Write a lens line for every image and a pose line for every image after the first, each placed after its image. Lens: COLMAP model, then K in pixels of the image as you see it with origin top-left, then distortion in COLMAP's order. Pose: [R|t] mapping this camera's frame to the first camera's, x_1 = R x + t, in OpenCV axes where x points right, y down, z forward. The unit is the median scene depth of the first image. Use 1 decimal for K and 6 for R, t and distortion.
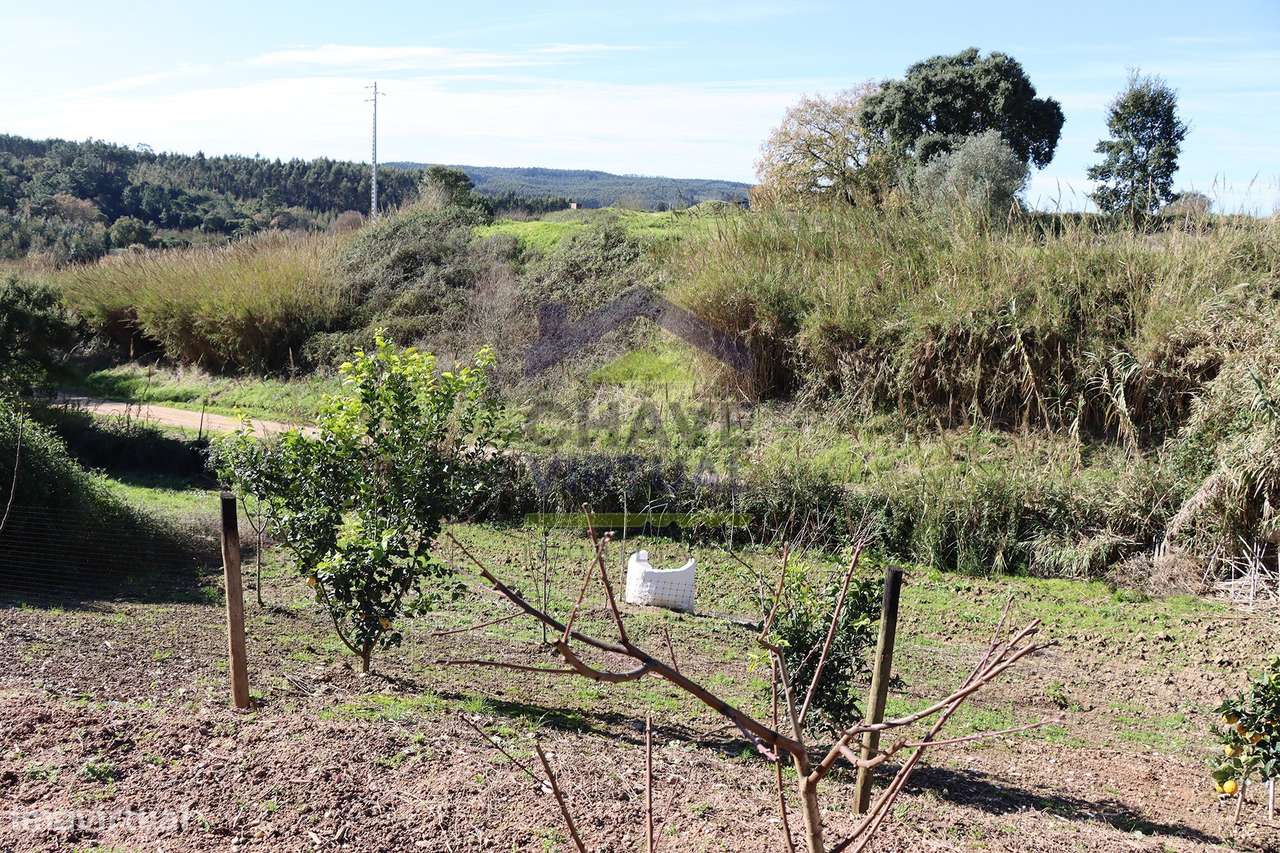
lens RADIAL K [[1107.4, 0, 640.0], [0, 1107.4, 426.5], [0, 0, 1]] dist [-0.141954, 0.003144]
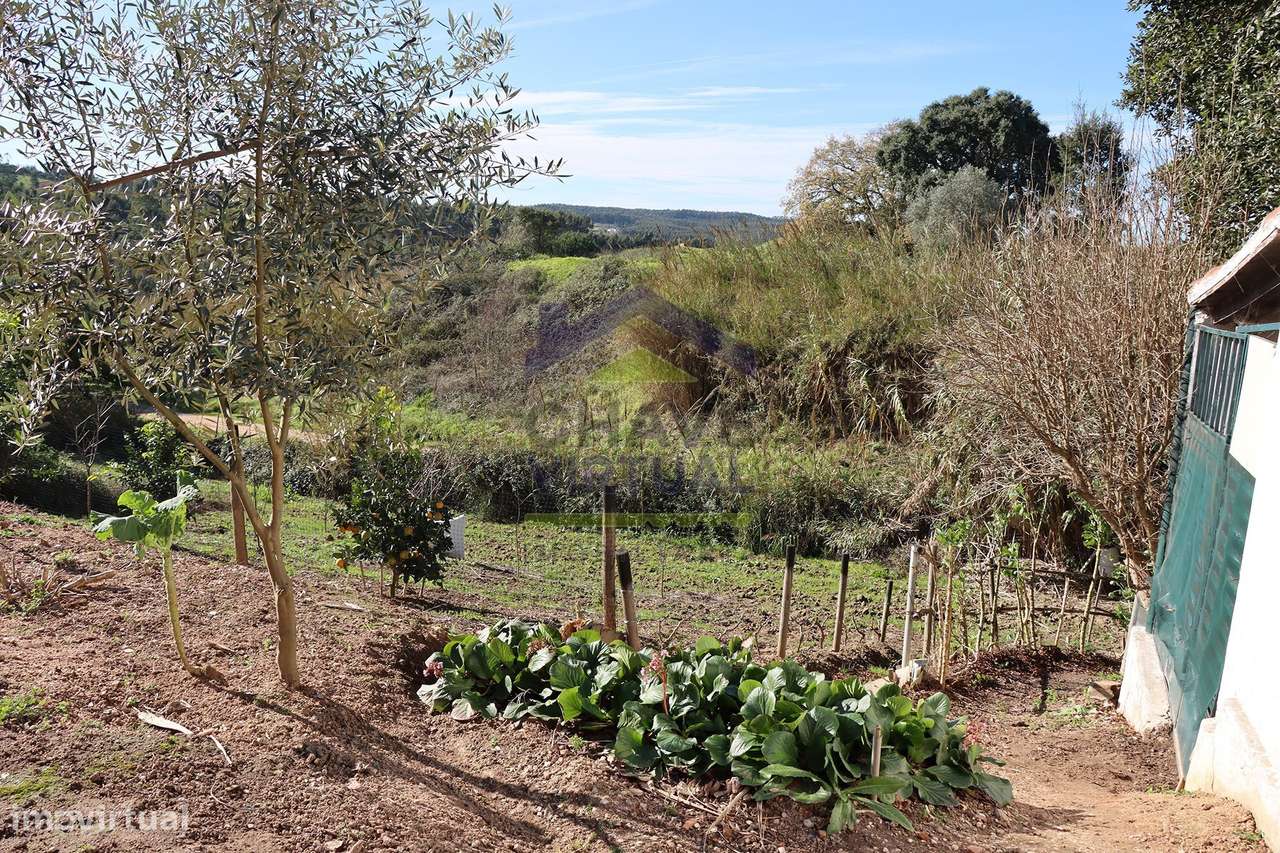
lens RADIAL K [[1107.4, 0, 640.0], [0, 1107.4, 426.5], [0, 0, 1]] dist [-0.141954, 0.003144]
pose [[0.990681, 0.016353, -0.135217, 0.140768], [-0.021348, 0.999139, -0.035569, 0.020396], [0.134519, 0.038124, 0.990177, -0.068494]]
